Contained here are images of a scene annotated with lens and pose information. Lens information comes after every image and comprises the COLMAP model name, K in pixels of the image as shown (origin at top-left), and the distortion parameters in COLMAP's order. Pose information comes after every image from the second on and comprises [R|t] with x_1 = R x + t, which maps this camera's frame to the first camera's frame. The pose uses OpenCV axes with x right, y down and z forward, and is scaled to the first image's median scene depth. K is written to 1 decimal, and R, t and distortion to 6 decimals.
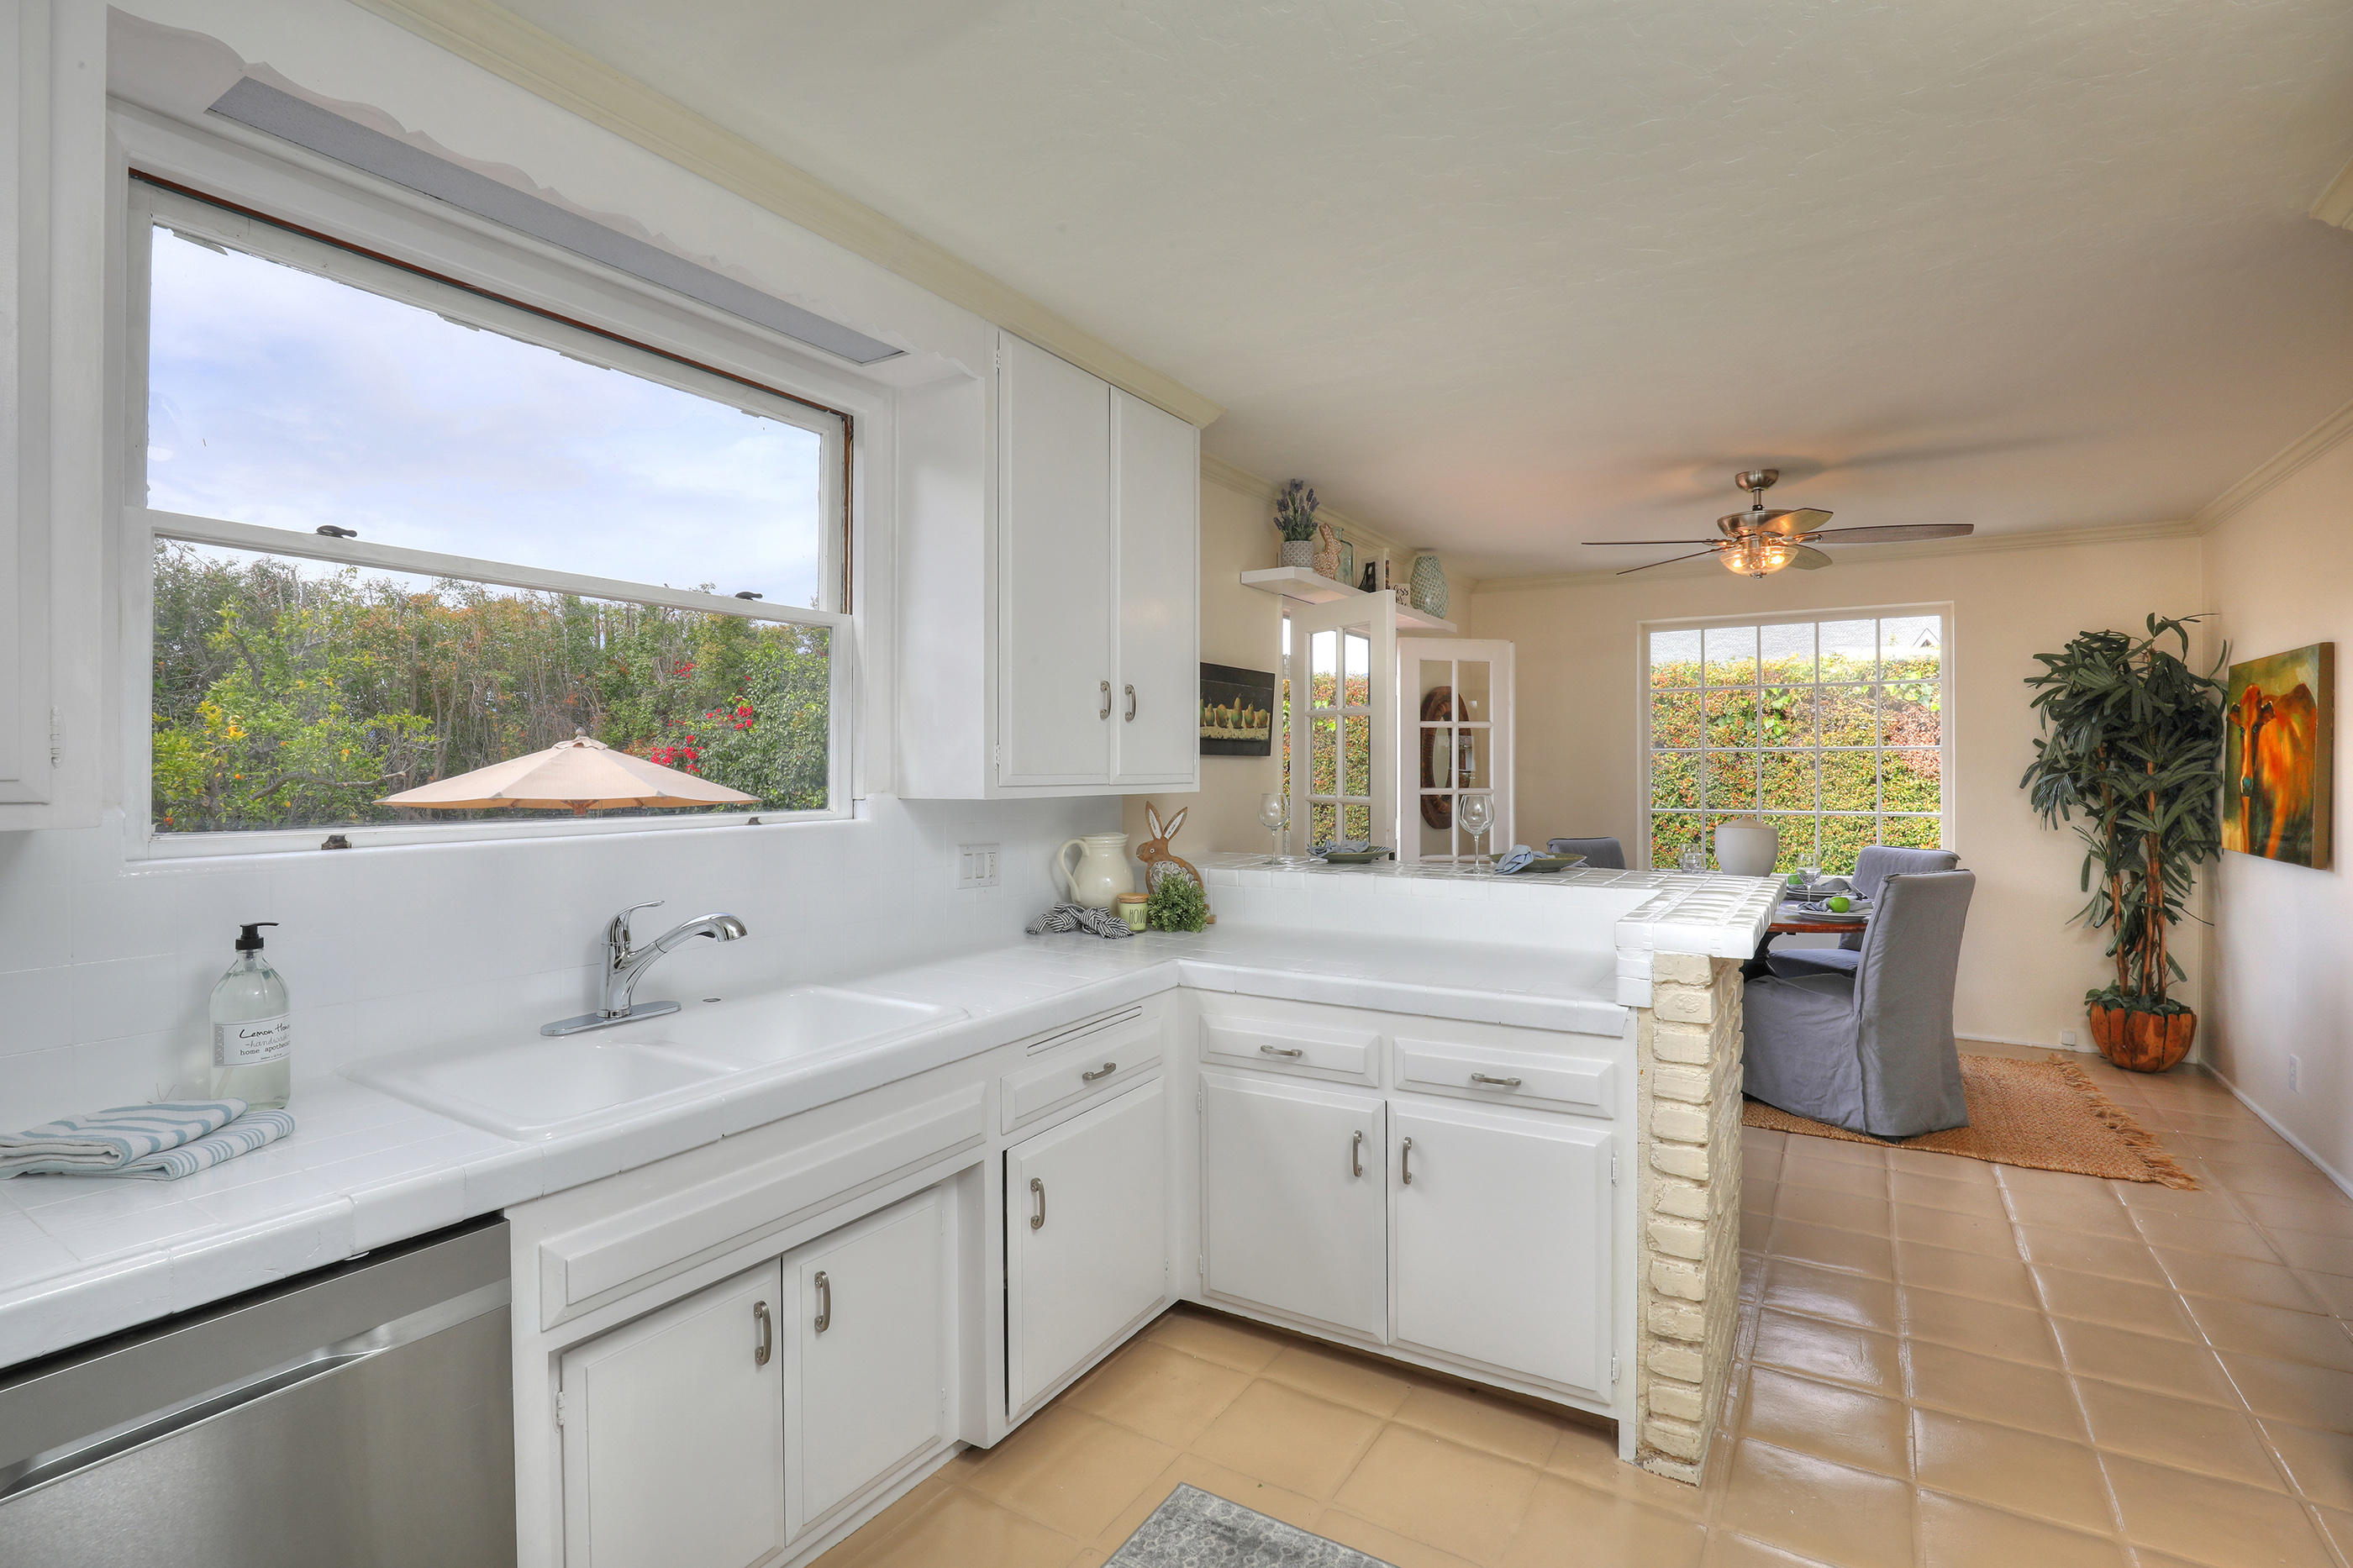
lens RADIAL K [[1077.9, 0, 1176.7], [0, 1077.9, 780.4], [0, 0, 1]] dist [-0.036681, 0.007816]
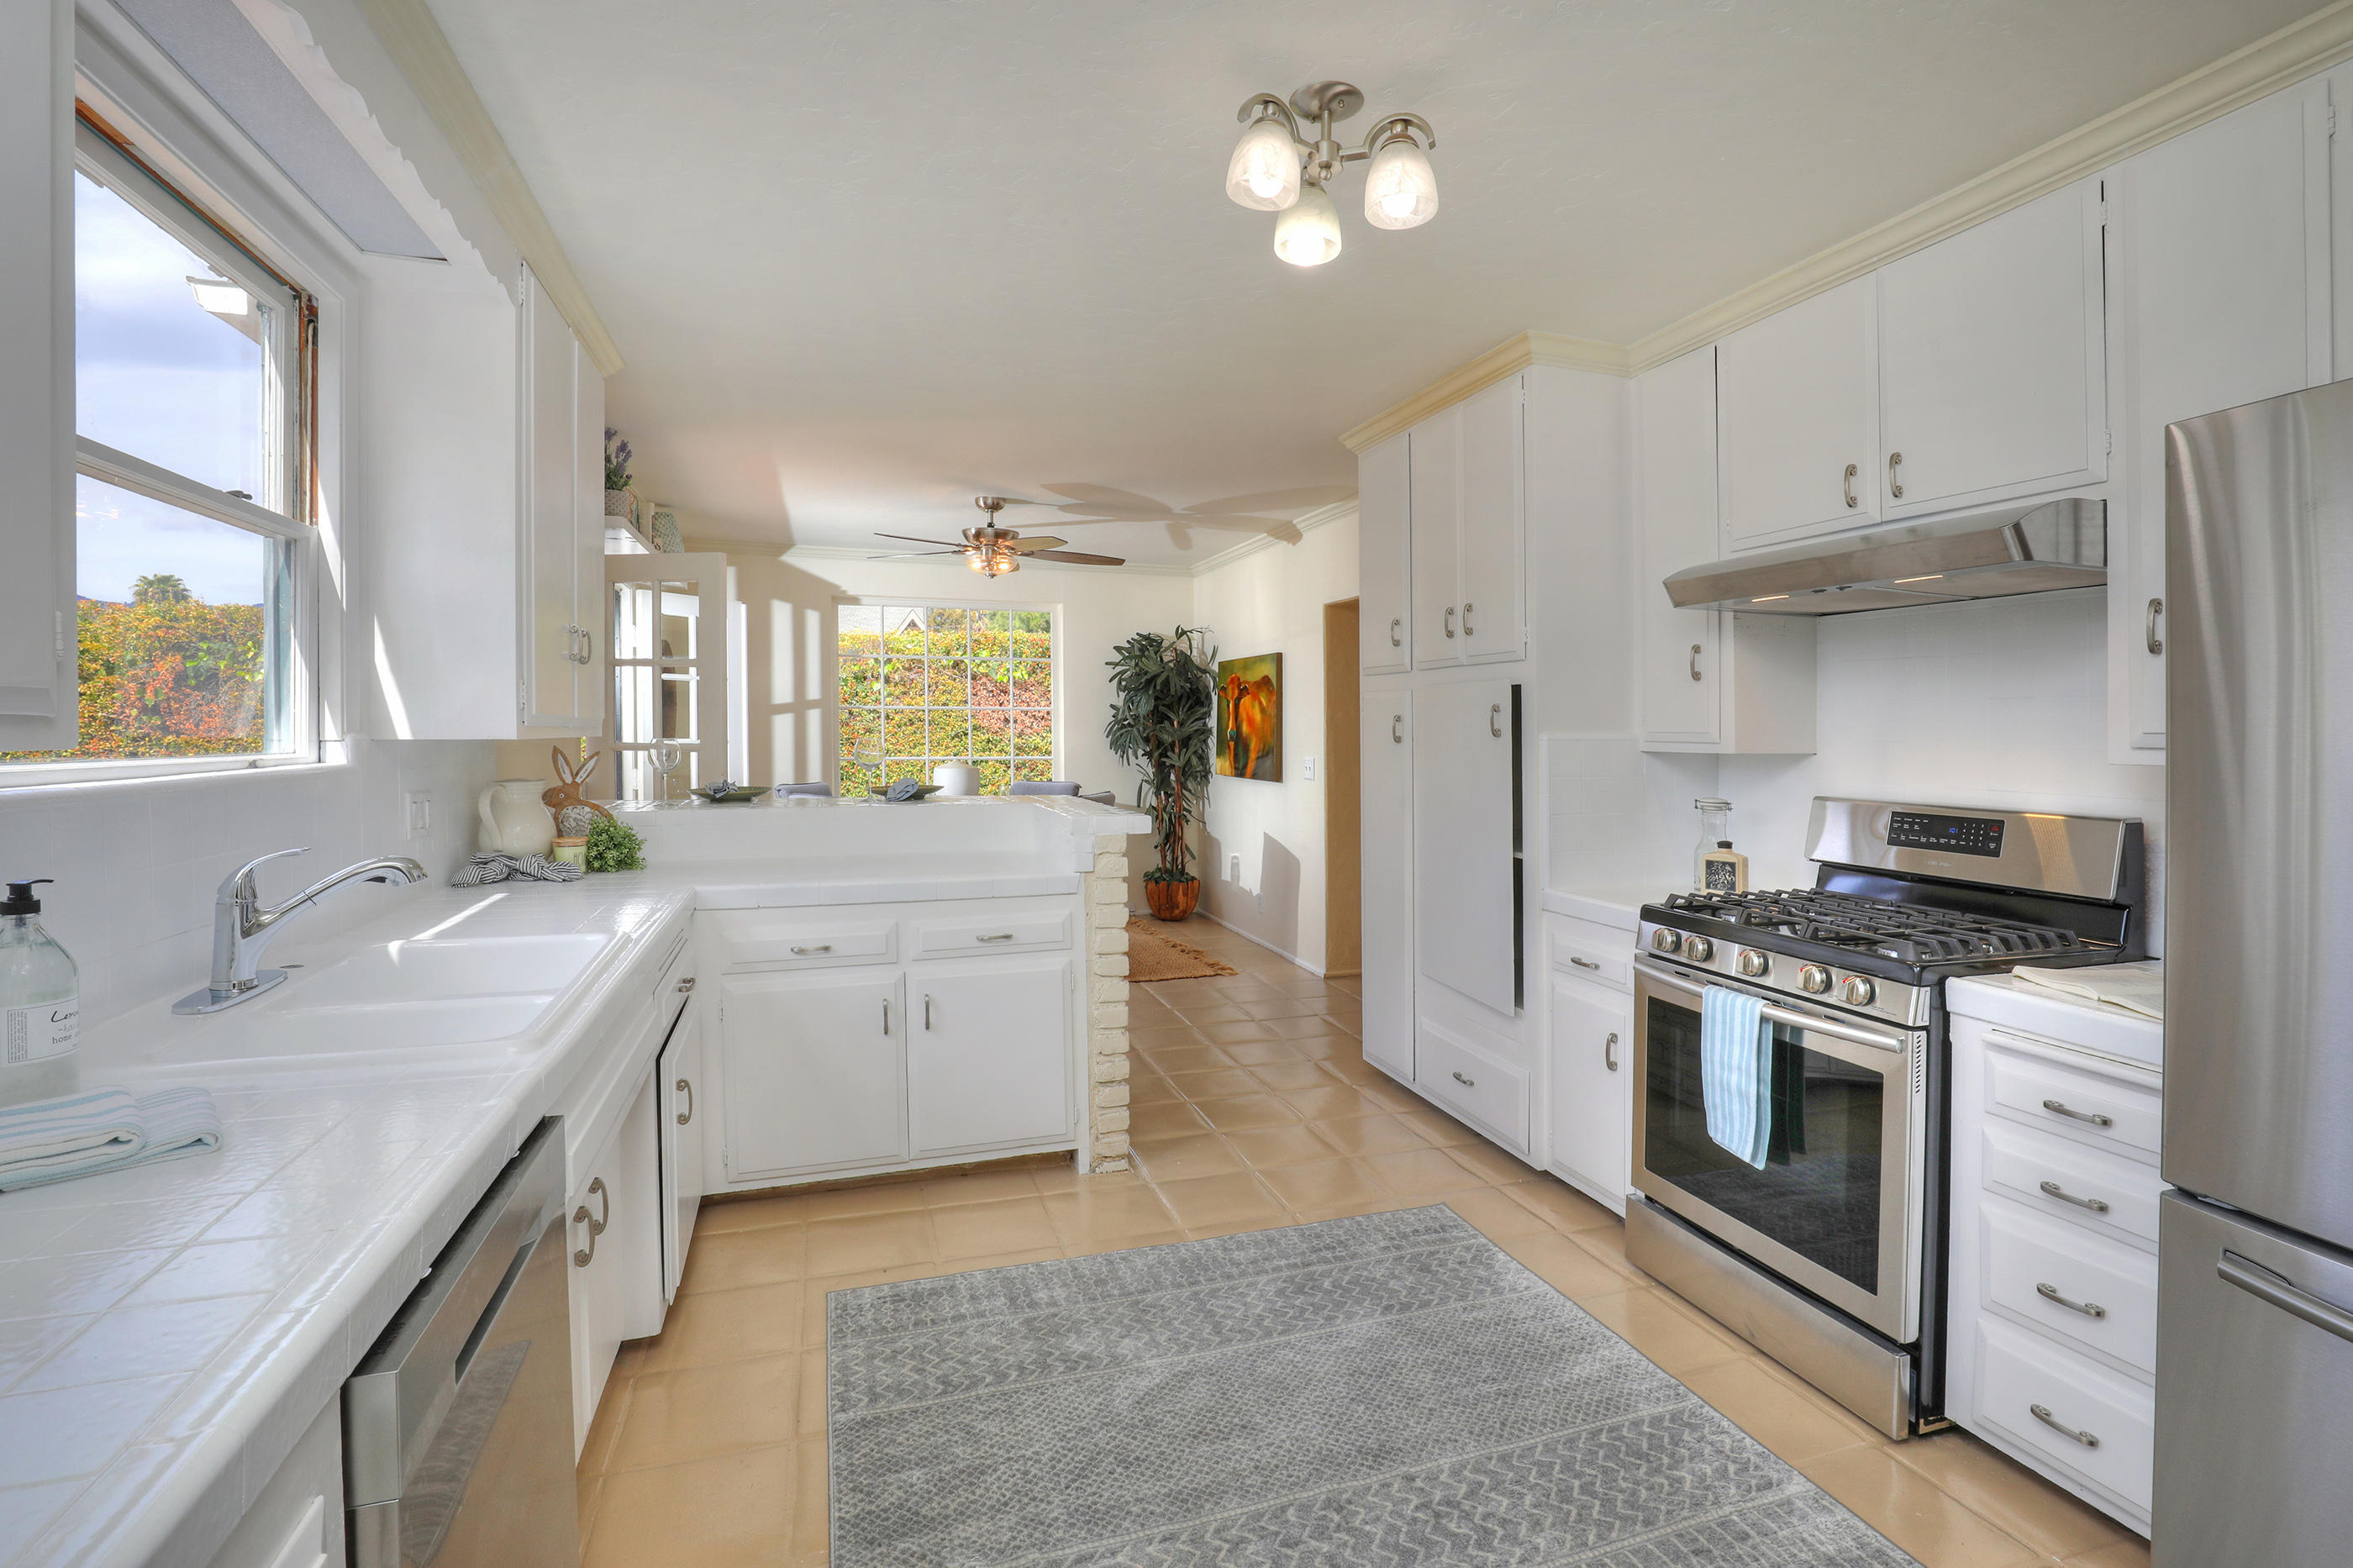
lens RADIAL K [[1077.9, 0, 1162.7], [0, 1077.9, 734.7], [0, 0, 1]] dist [-0.036681, 0.007816]
pose [[0.666503, 0.002581, 0.745498, -0.308995], [0.000225, 0.999993, -0.003664, 0.010349], [-0.745502, 0.002610, 0.666498, -0.051196]]
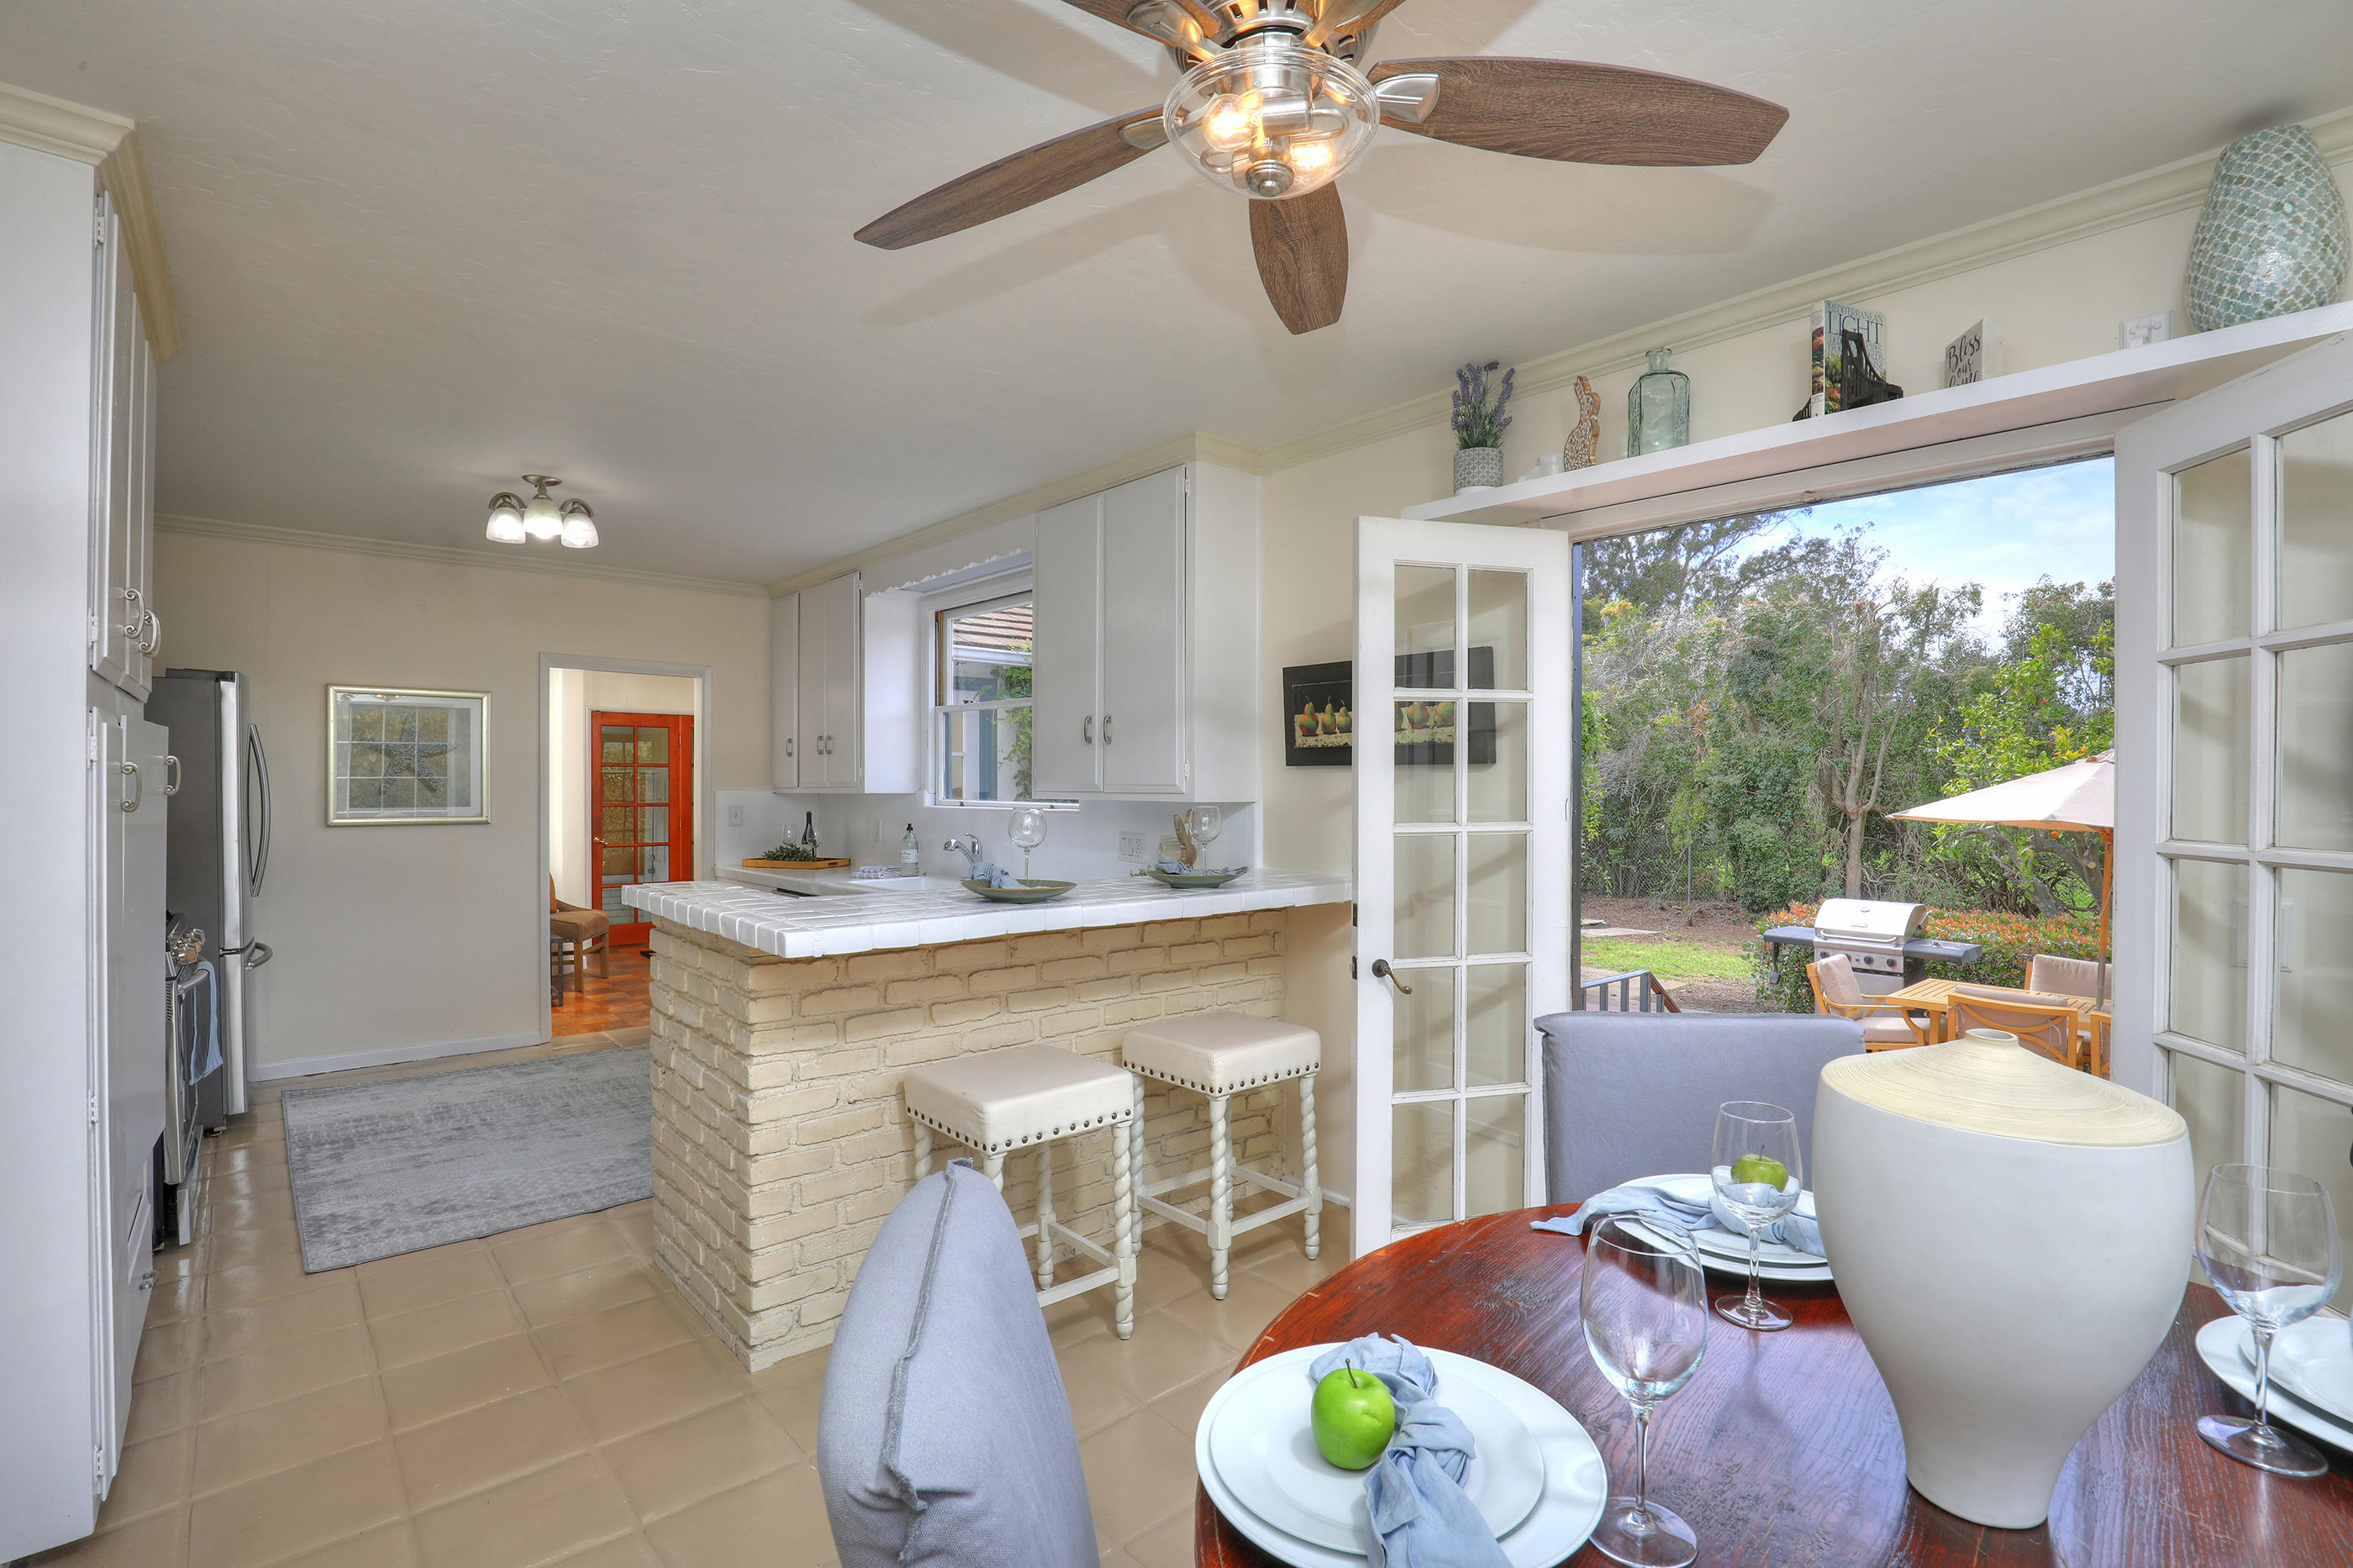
lens RADIAL K [[1077.9, 0, 1186.8], [0, 1077.9, 785.8], [0, 0, 1]] dist [-0.036681, 0.007816]
pose [[-0.301512, -0.000068, -0.953462, 0.819548], [-0.015816, 0.999863, 0.004931, -0.009522], [0.953331, 0.016566, -0.301472, 1.047942]]
